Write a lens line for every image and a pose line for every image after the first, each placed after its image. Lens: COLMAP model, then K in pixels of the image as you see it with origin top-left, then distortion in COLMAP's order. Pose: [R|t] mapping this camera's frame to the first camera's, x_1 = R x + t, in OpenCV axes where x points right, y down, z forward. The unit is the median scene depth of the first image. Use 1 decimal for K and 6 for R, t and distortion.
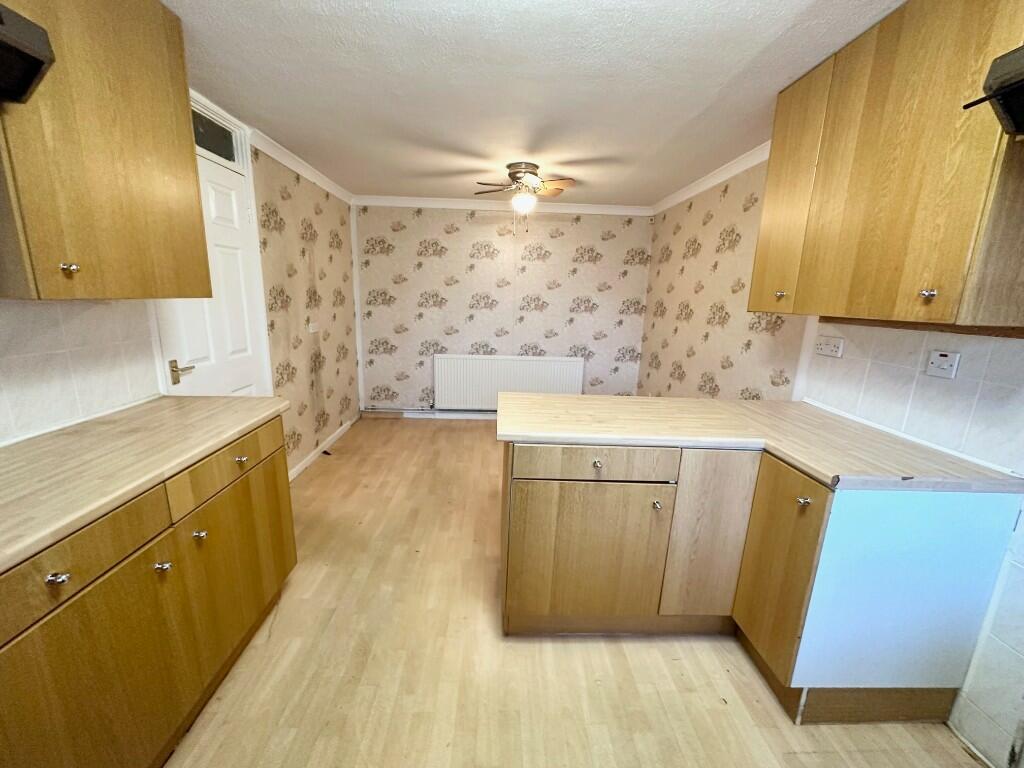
lens RADIAL K [[410.8, 0, 507.4], [0, 410.8, 383.9], [0, 0, 1]] dist [-0.001359, -0.000217]
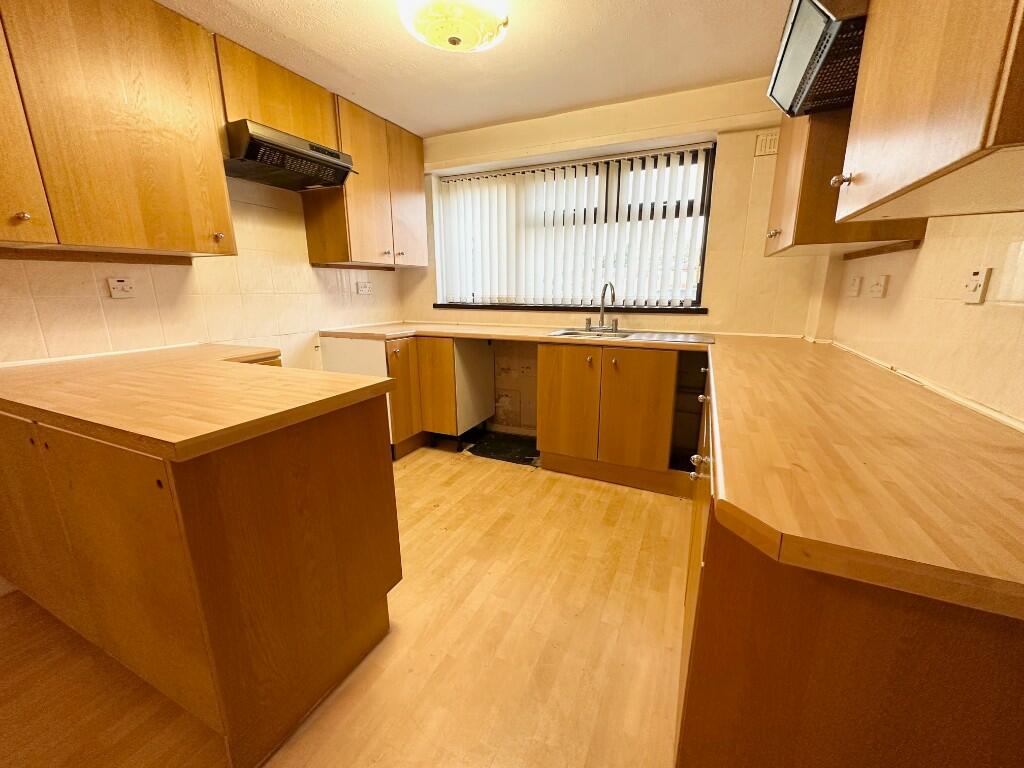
lens RADIAL K [[410.8, 0, 514.2], [0, 410.8, 385.7], [0, 0, 1]] dist [-0.001359, -0.000217]
pose [[-0.897998, -0.129228, 0.420594, -0.394259], [0.072543, 0.899333, 0.431206, -0.147399], [-0.433978, 0.417733, -0.798224, 0.995265]]
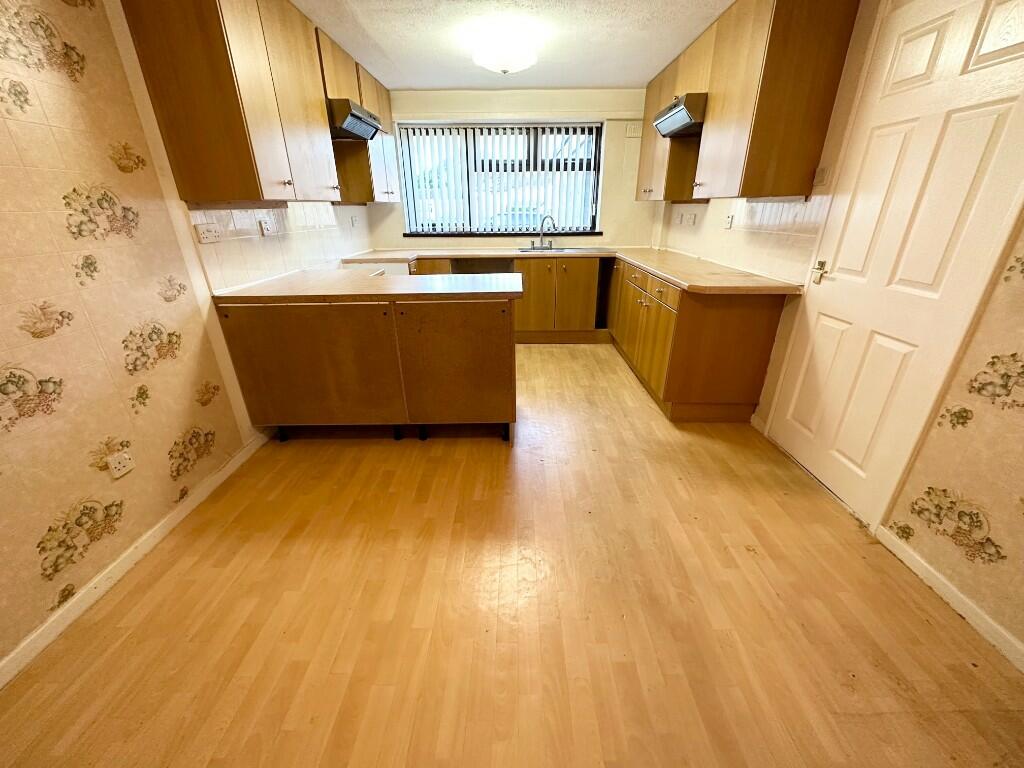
lens RADIAL K [[410.8, 0, 512.4], [0, 410.8, 386.8], [0, 0, 1]] dist [-0.001359, -0.000217]
pose [[-0.999230, -0.032362, 0.022185, -0.025378], [-0.013129, 0.808600, 0.588212, -0.336000], [-0.036975, 0.587468, -0.808402, 1.712484]]
